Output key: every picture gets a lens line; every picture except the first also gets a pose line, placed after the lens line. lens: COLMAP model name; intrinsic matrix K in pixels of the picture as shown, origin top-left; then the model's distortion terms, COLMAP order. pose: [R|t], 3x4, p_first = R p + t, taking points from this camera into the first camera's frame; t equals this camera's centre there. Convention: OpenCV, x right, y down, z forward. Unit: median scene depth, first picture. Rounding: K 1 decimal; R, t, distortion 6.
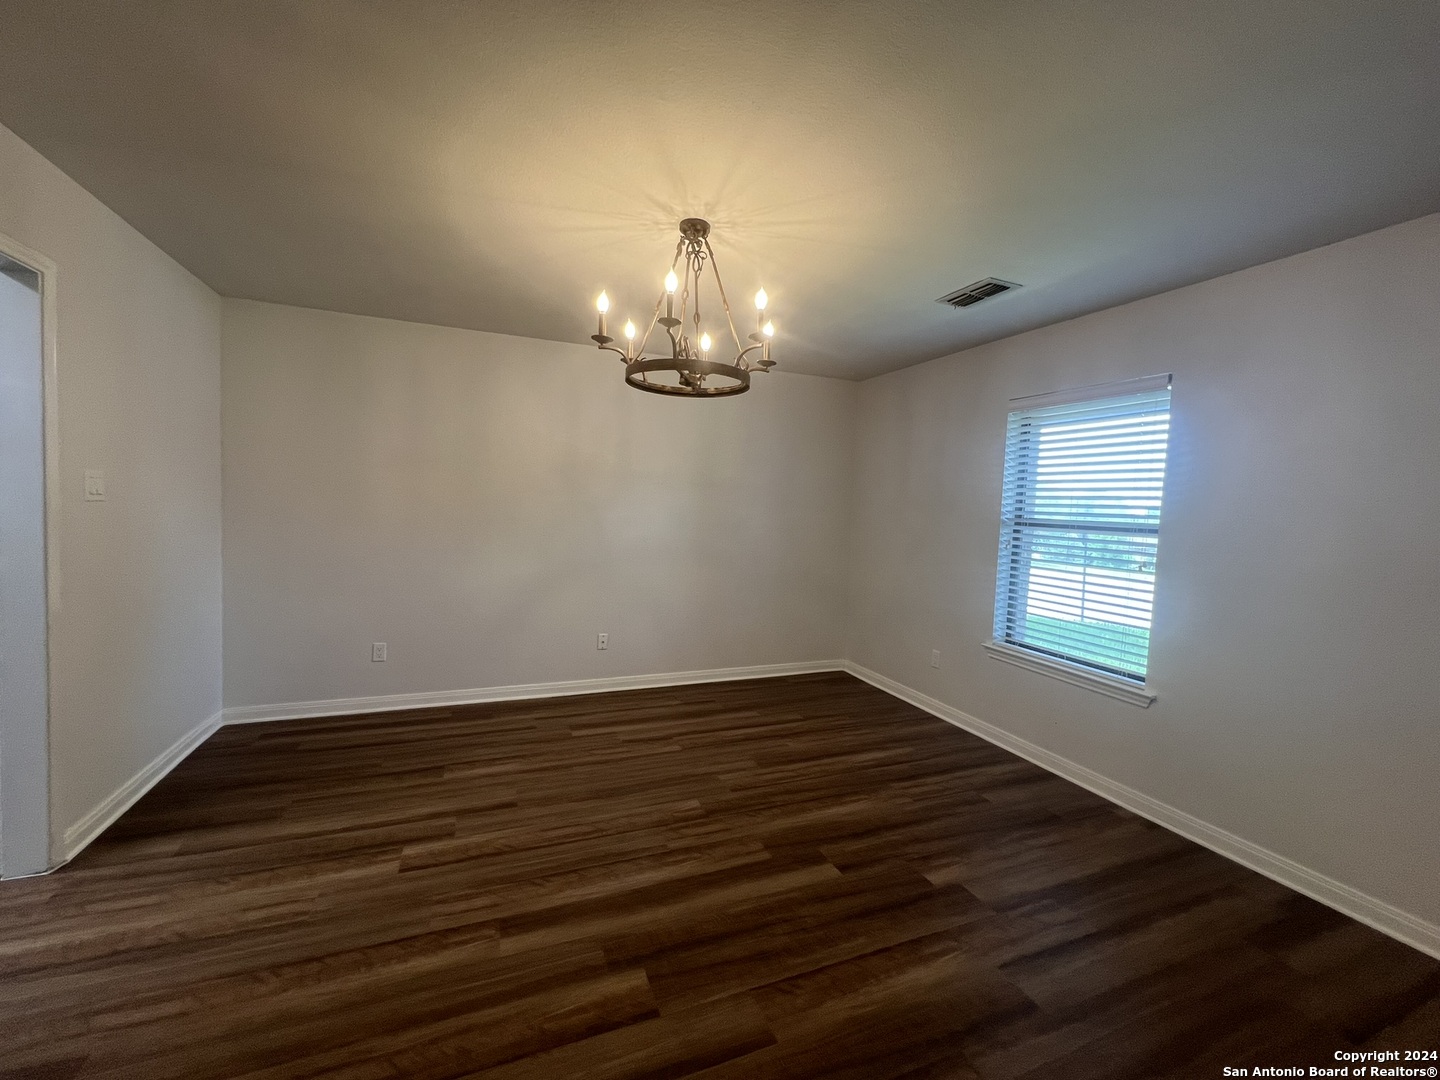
lens RADIAL K [[582.9, 0, 712.3], [0, 582.9, 542.9], [0, 0, 1]] dist [-0.002757, 0.000838]
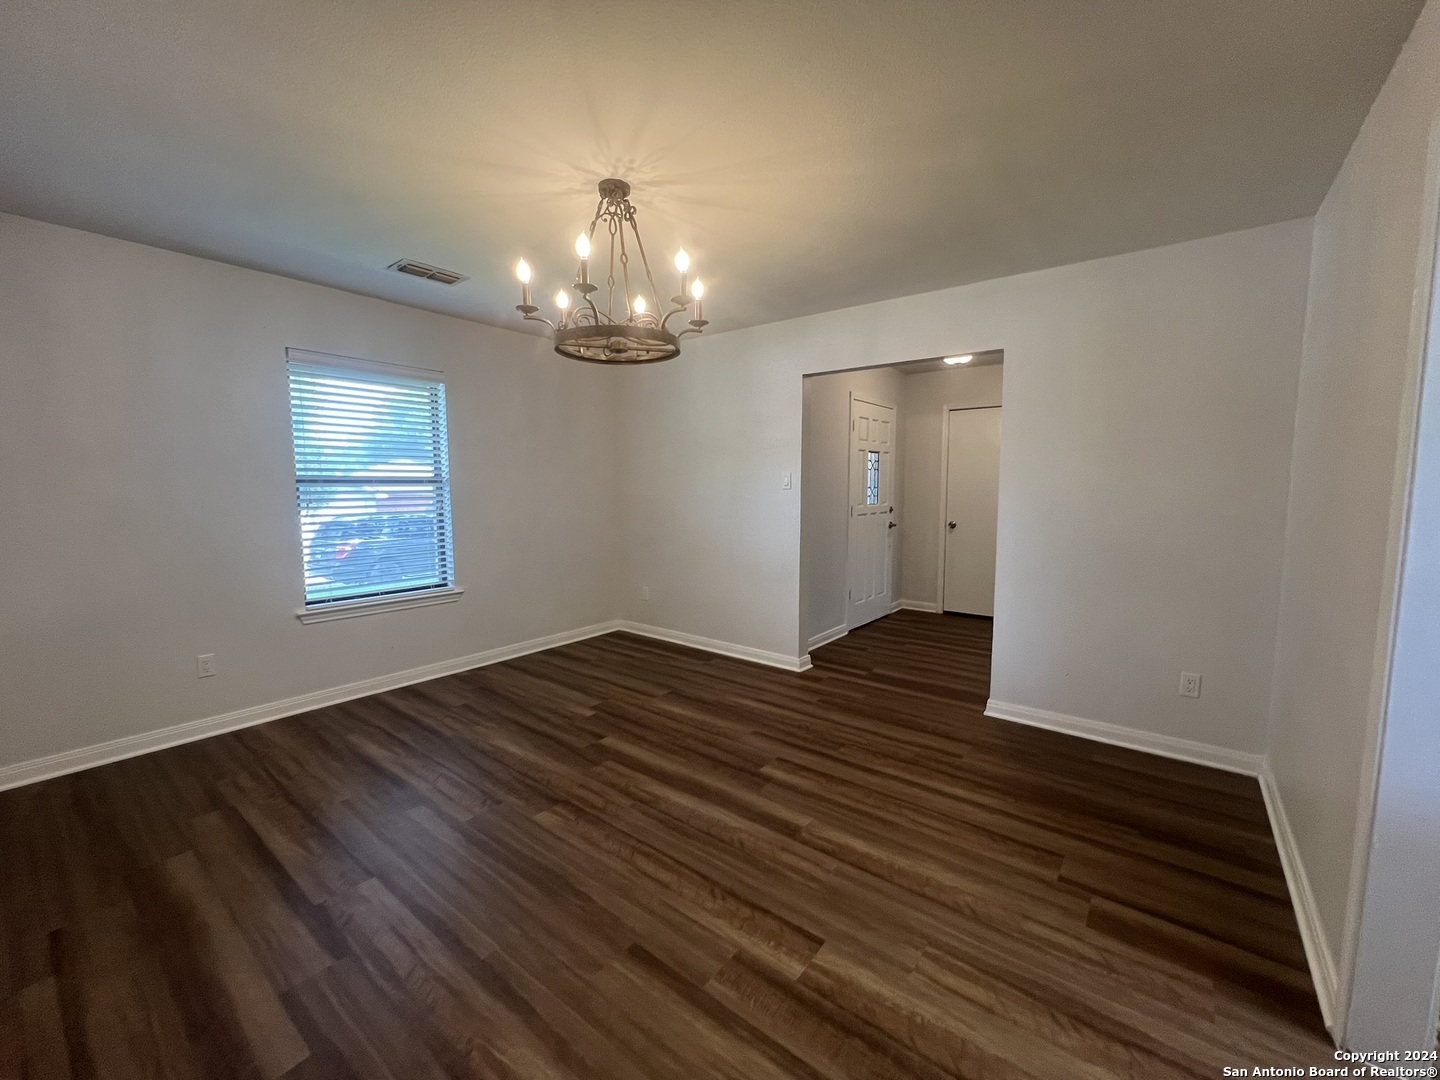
lens RADIAL K [[582.9, 0, 720.6], [0, 582.9, 540.8], [0, 0, 1]] dist [-0.002757, 0.000838]
pose [[-0.504054, -0.128276, 0.854093, -1.018178], [0.034999, 0.985063, 0.168601, -0.112834], [-0.862963, 0.114876, -0.492035, 1.370303]]
